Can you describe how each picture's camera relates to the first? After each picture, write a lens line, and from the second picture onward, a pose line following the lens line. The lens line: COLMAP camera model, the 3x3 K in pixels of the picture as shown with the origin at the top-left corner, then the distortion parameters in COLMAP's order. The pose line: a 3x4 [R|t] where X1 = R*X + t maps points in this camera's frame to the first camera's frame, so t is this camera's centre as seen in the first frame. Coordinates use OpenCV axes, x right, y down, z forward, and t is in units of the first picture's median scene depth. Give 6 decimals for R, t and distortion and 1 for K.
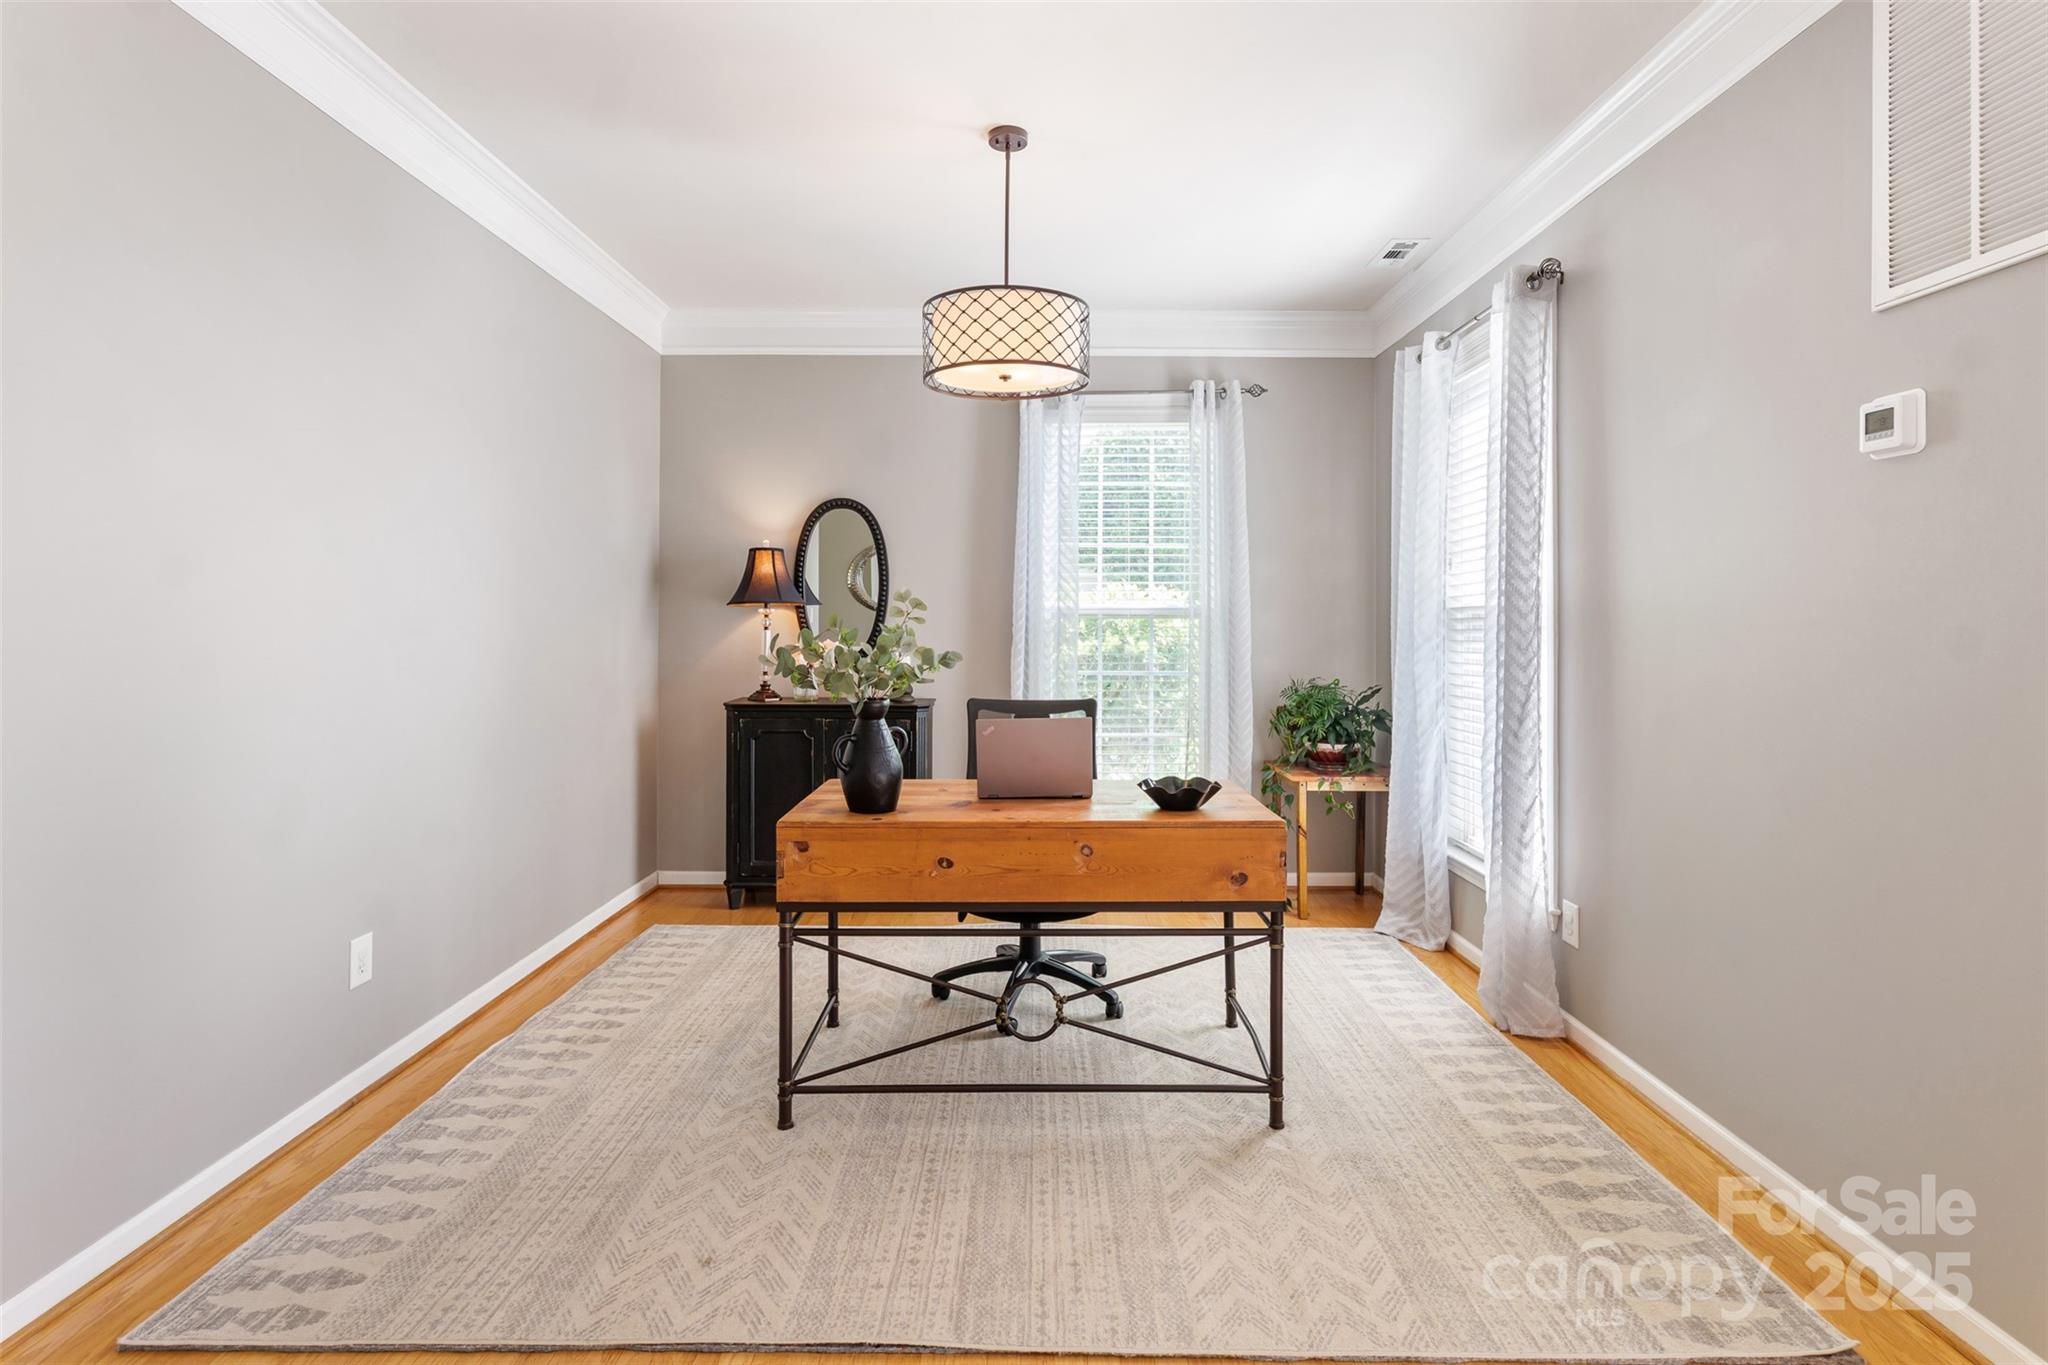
lens RADIAL K [[986.5, 0, 1031.4], [0, 986.5, 614.8], [0, 0, 1]] dist [-0.001003, 0.001837]
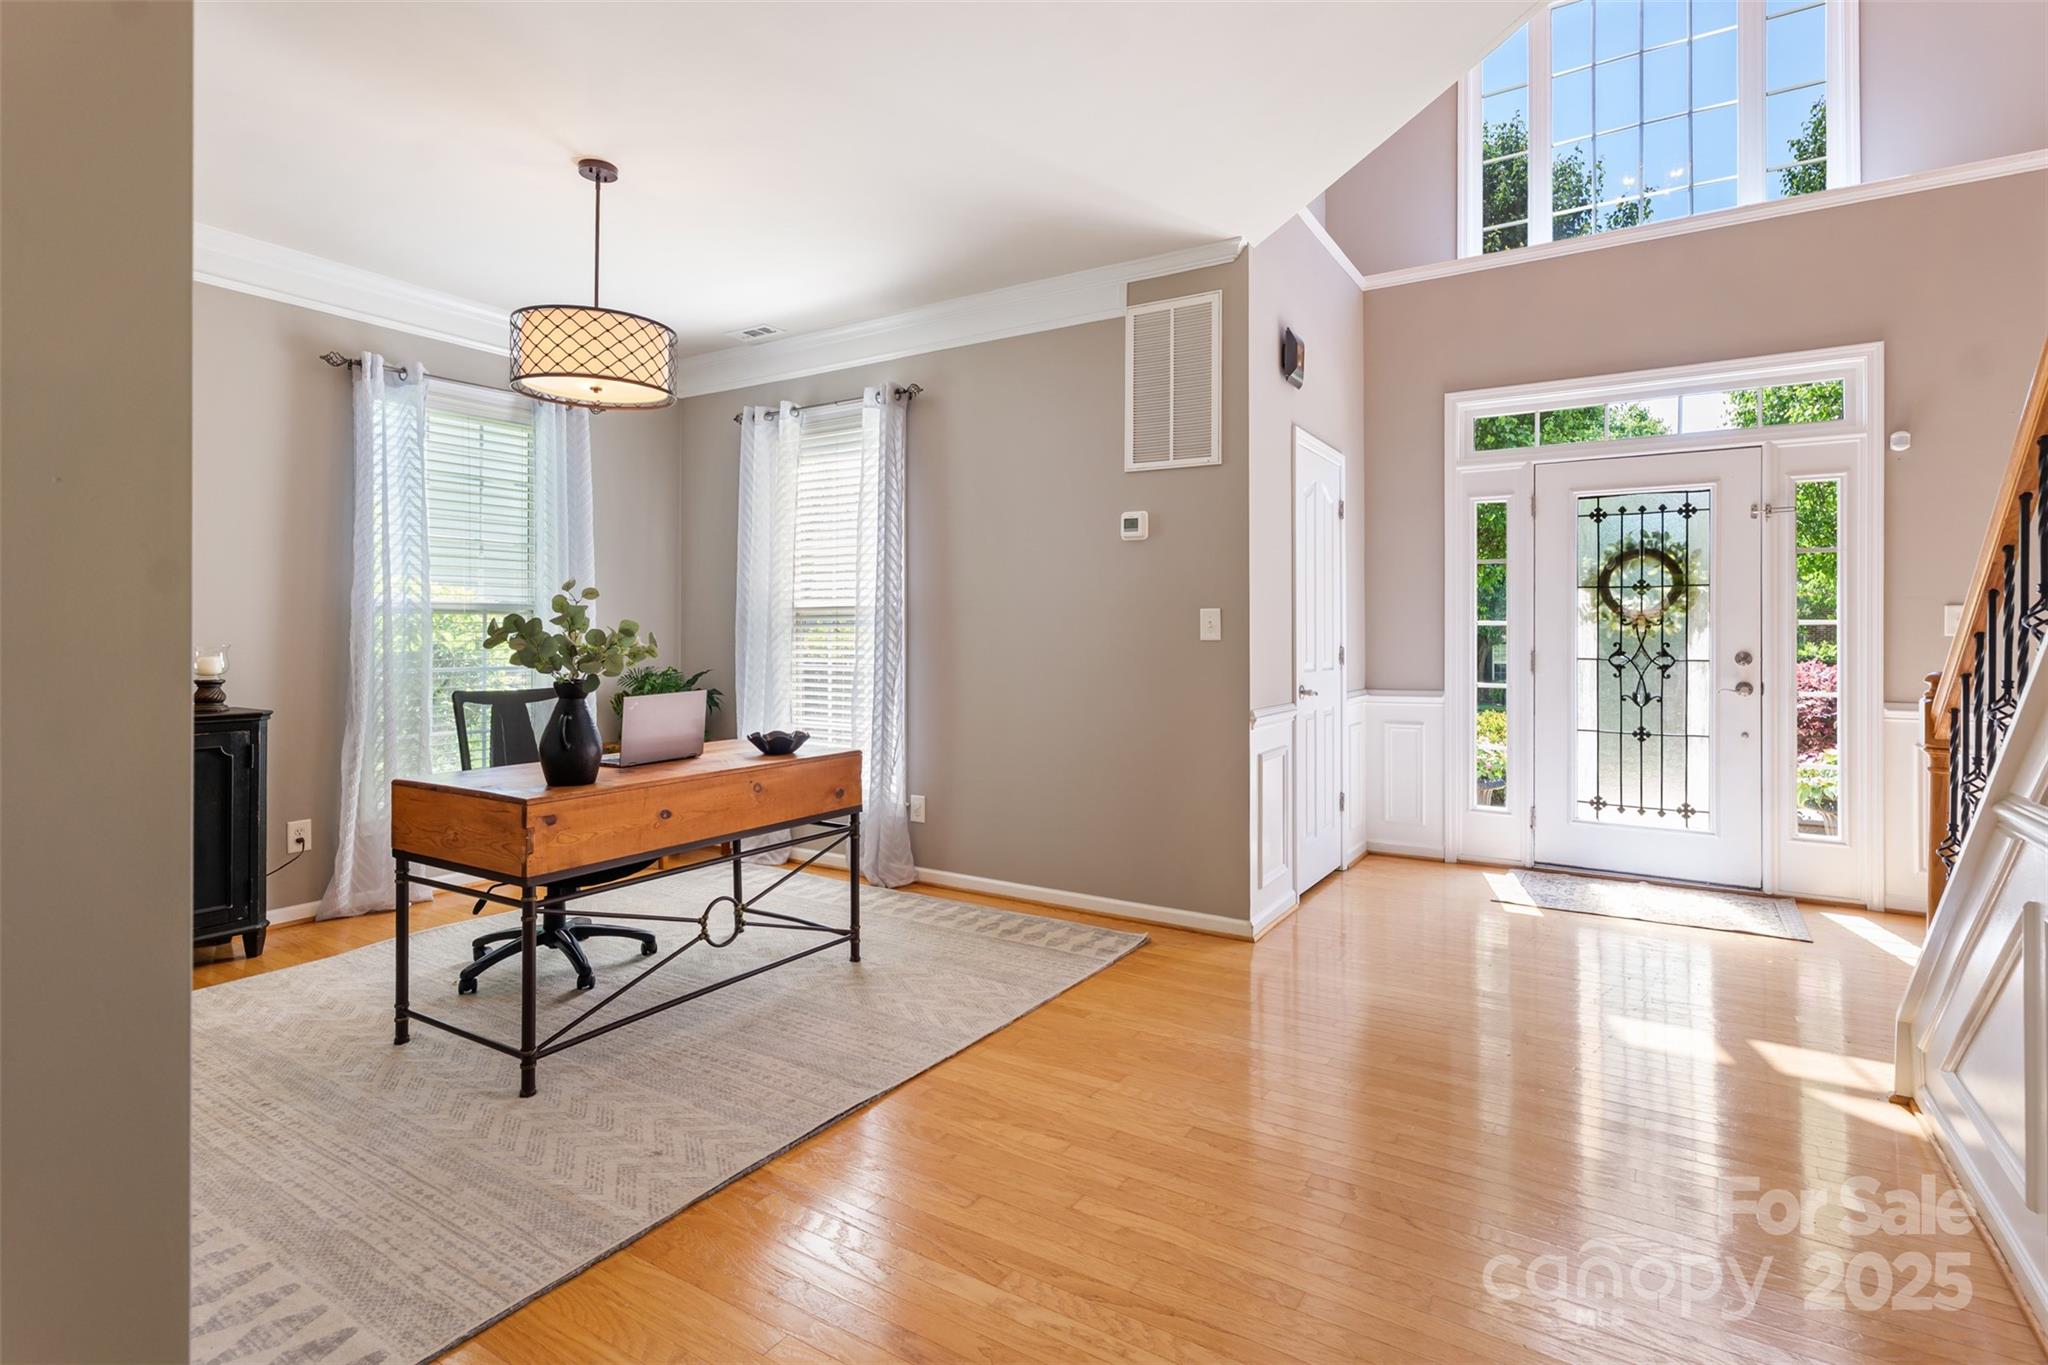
lens RADIAL K [[986.5, 0, 1003.1], [0, 986.5, 632.9], [0, 0, 1]] dist [-0.001003, 0.001837]
pose [[0.557102, -0.001731, 0.830443, -0.838319], [-0.007599, 0.999945, 0.007182, 0.023733], [-0.830410, -0.010312, 0.557058, 0.014521]]
